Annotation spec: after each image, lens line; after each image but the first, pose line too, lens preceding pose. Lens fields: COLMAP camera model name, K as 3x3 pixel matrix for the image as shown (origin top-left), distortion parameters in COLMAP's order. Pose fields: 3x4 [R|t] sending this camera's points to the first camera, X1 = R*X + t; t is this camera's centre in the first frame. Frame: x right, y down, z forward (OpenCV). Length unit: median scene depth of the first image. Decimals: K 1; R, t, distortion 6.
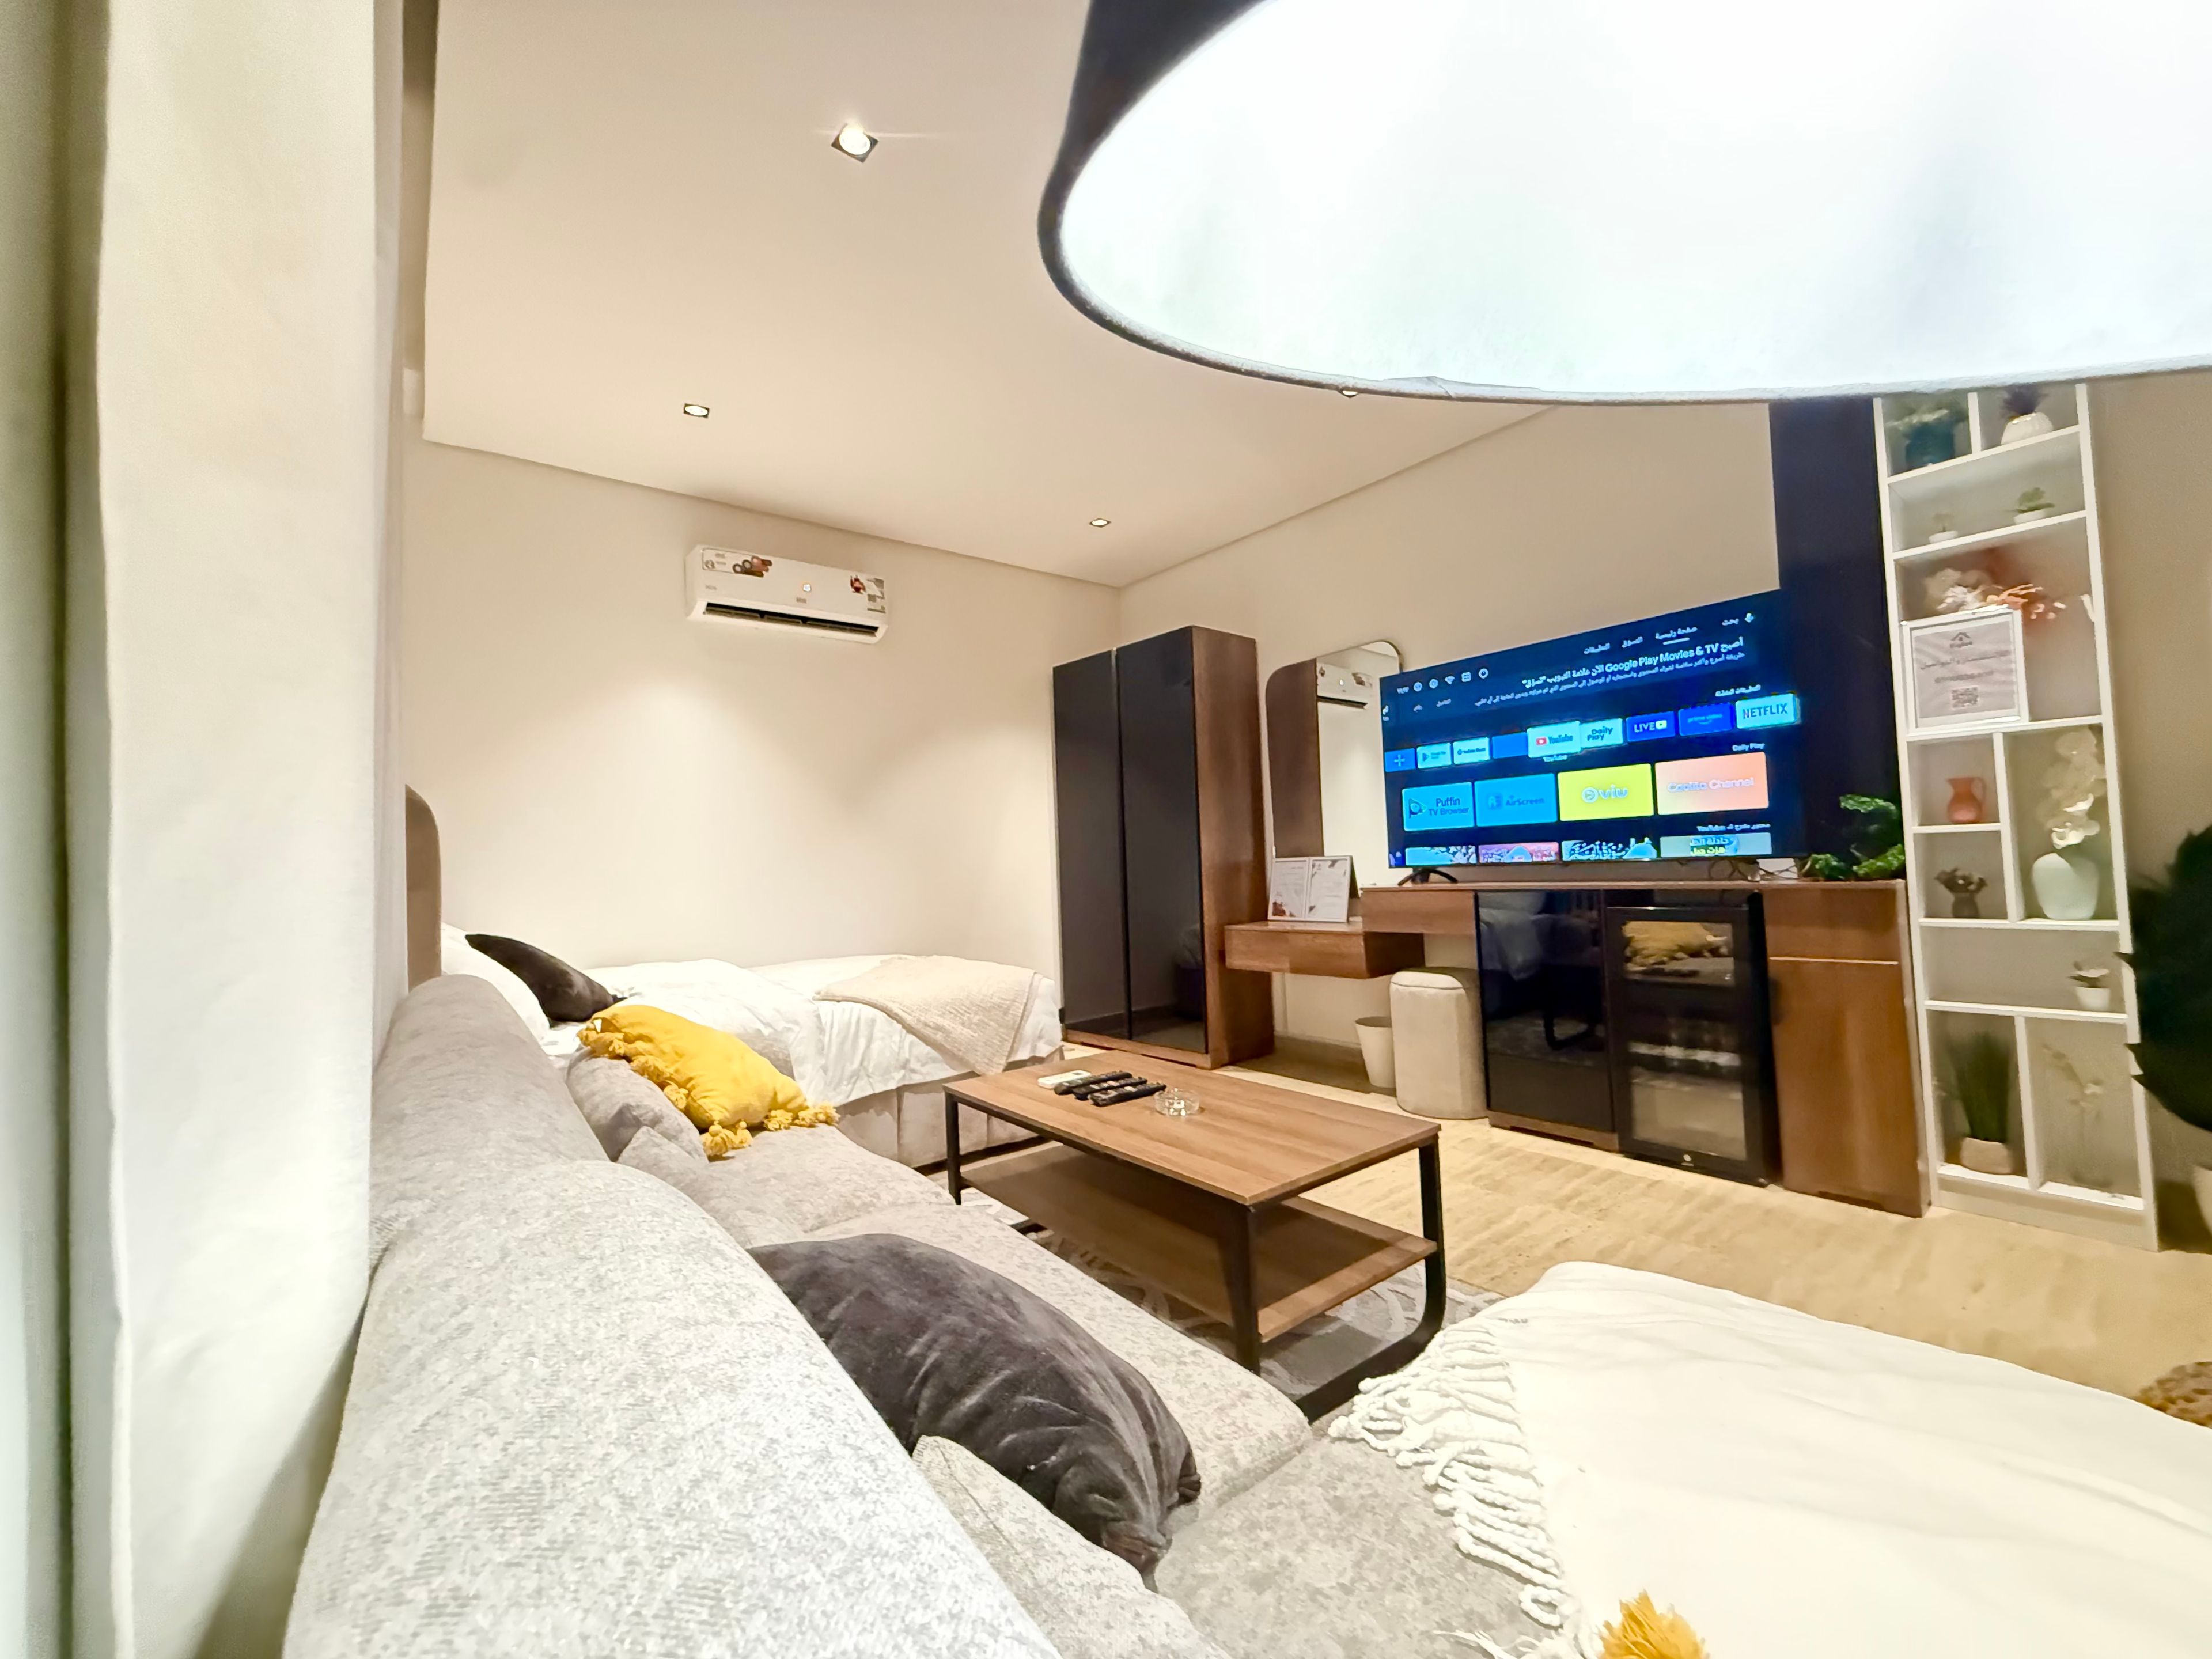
lens RADIAL K [[880.1, 0, 1108.5], [0, 880.1, 833.1], [0, 0, 1]] dist [-0.000028, 0.000623]
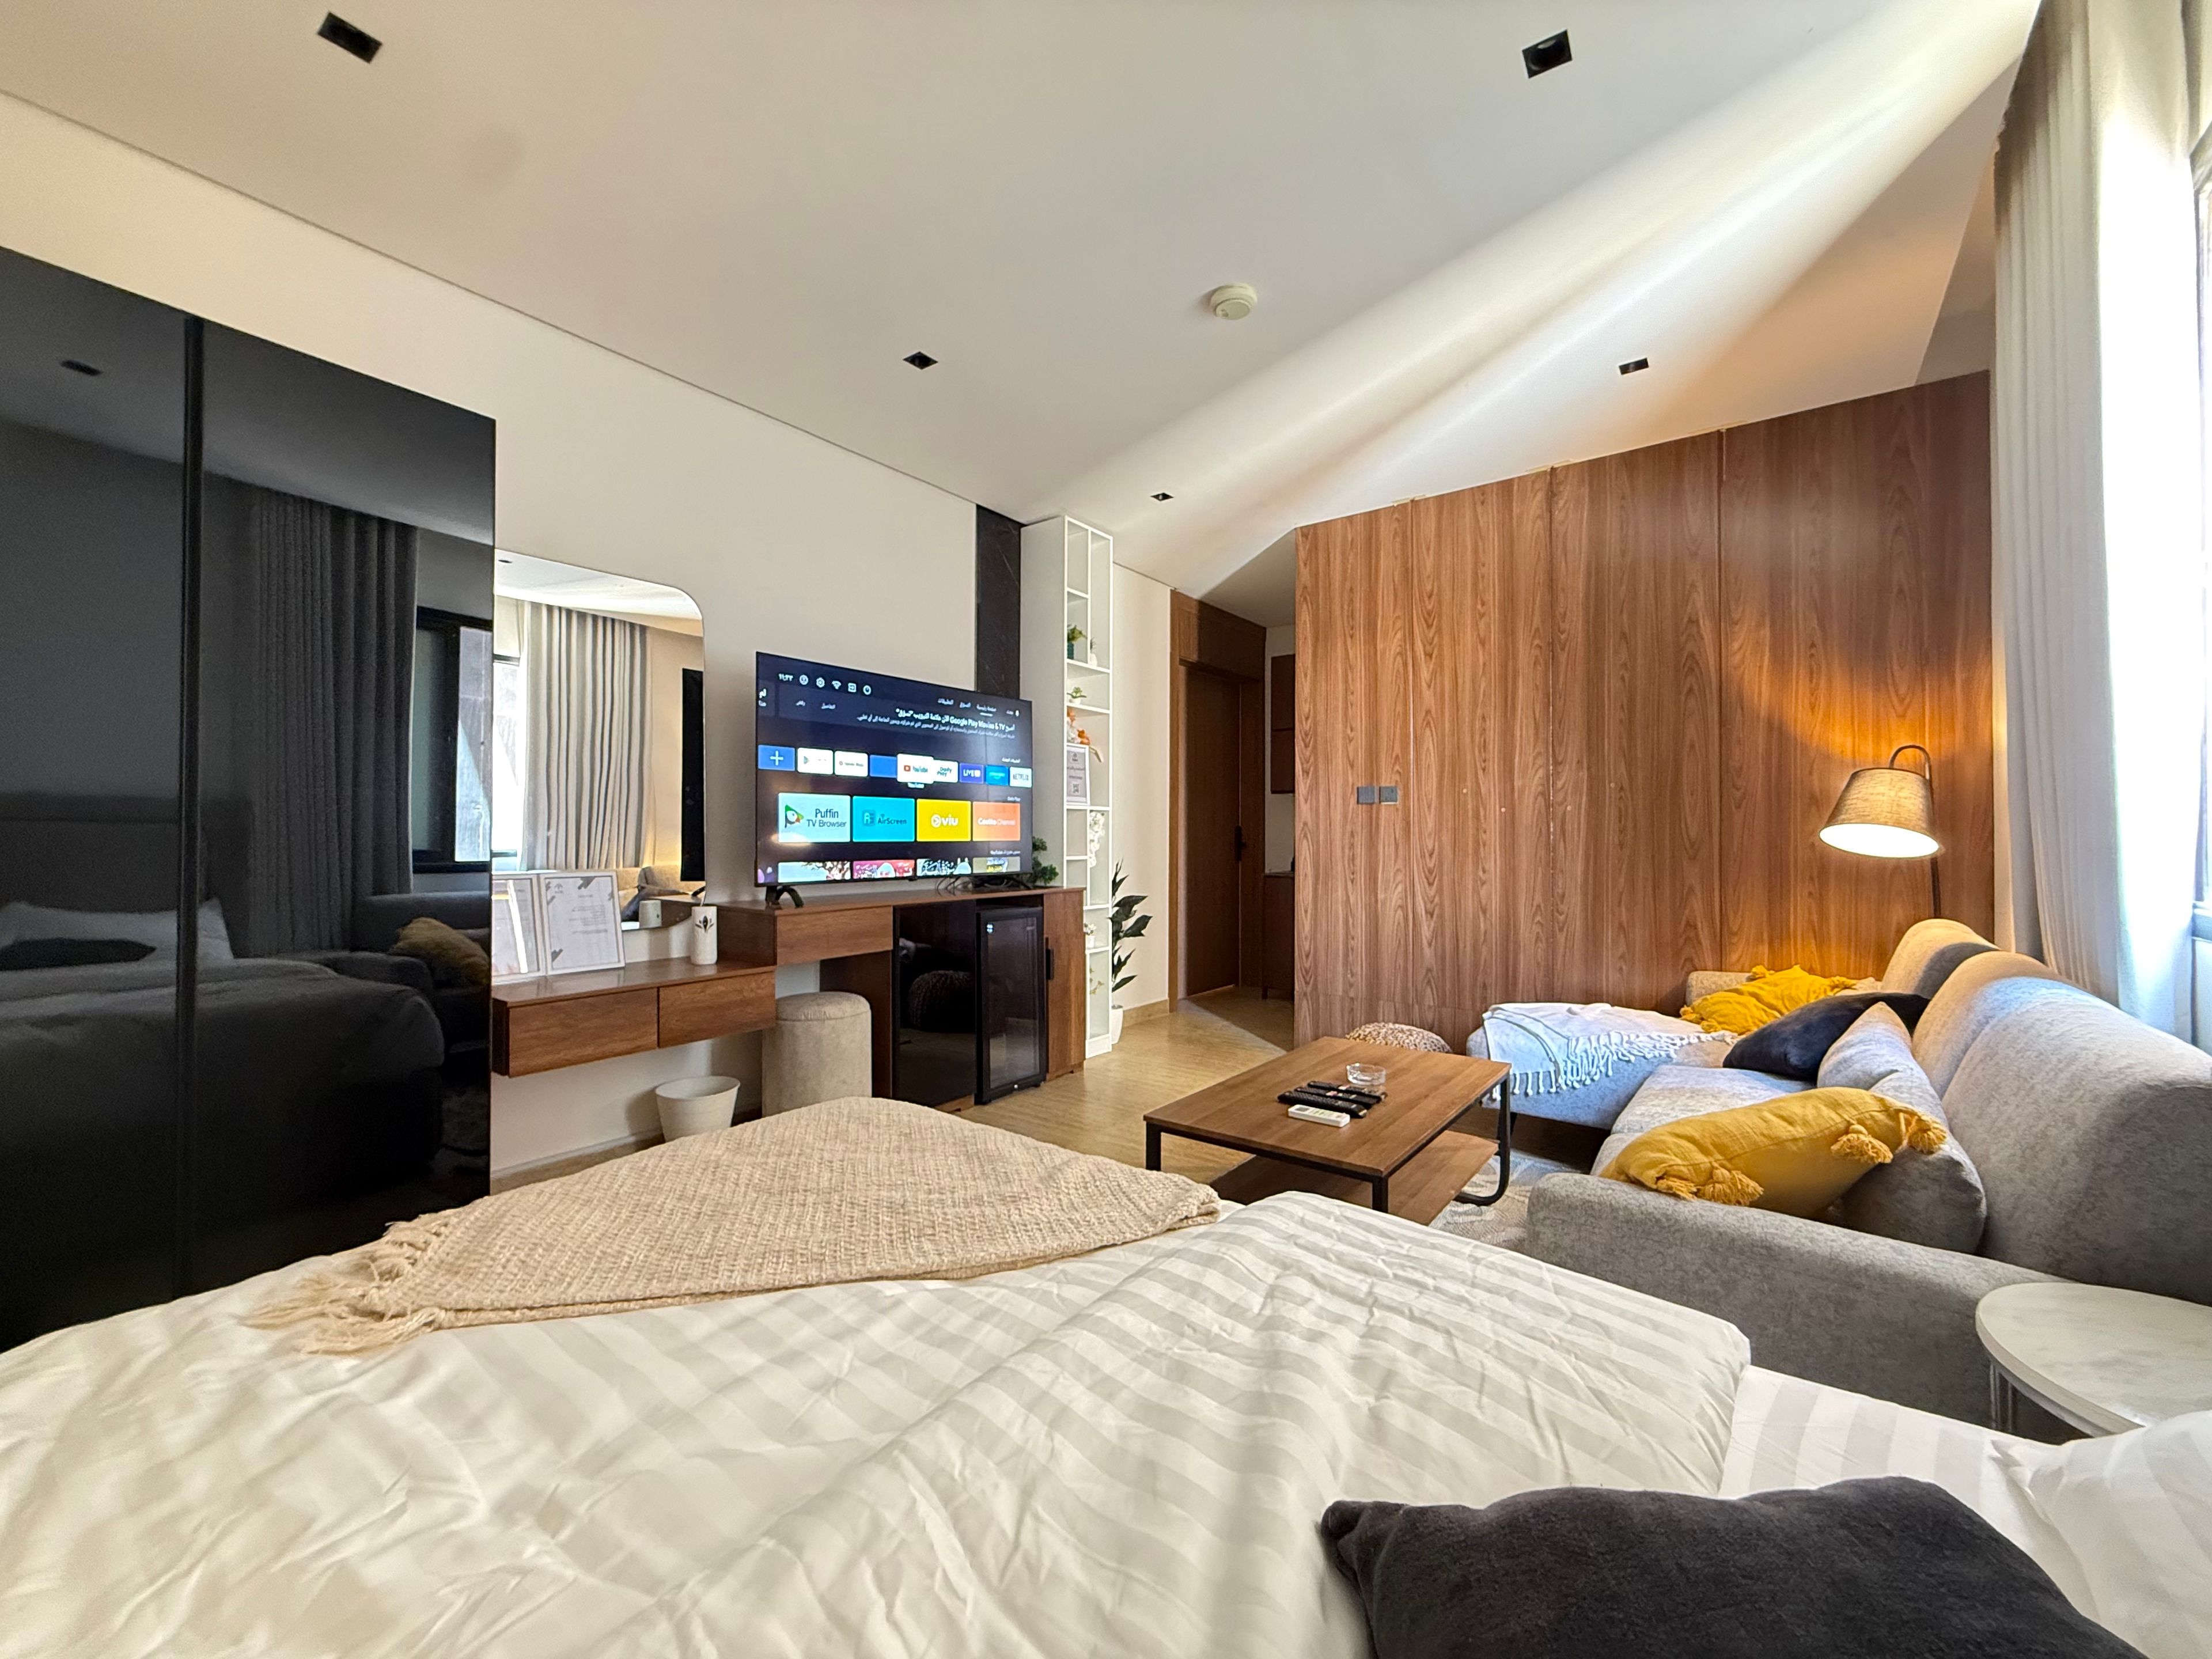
lens RADIAL K [[880.1, 0, 1107.5], [0, 880.1, 833.1], [0, 0, 1]] dist [-0.000028, 0.000623]
pose [[-0.246766, 0.041805, 0.968173, -0.653158], [-0.029150, 0.998297, -0.050535, 0.026242], [-0.968636, -0.040693, -0.245127, 1.048449]]
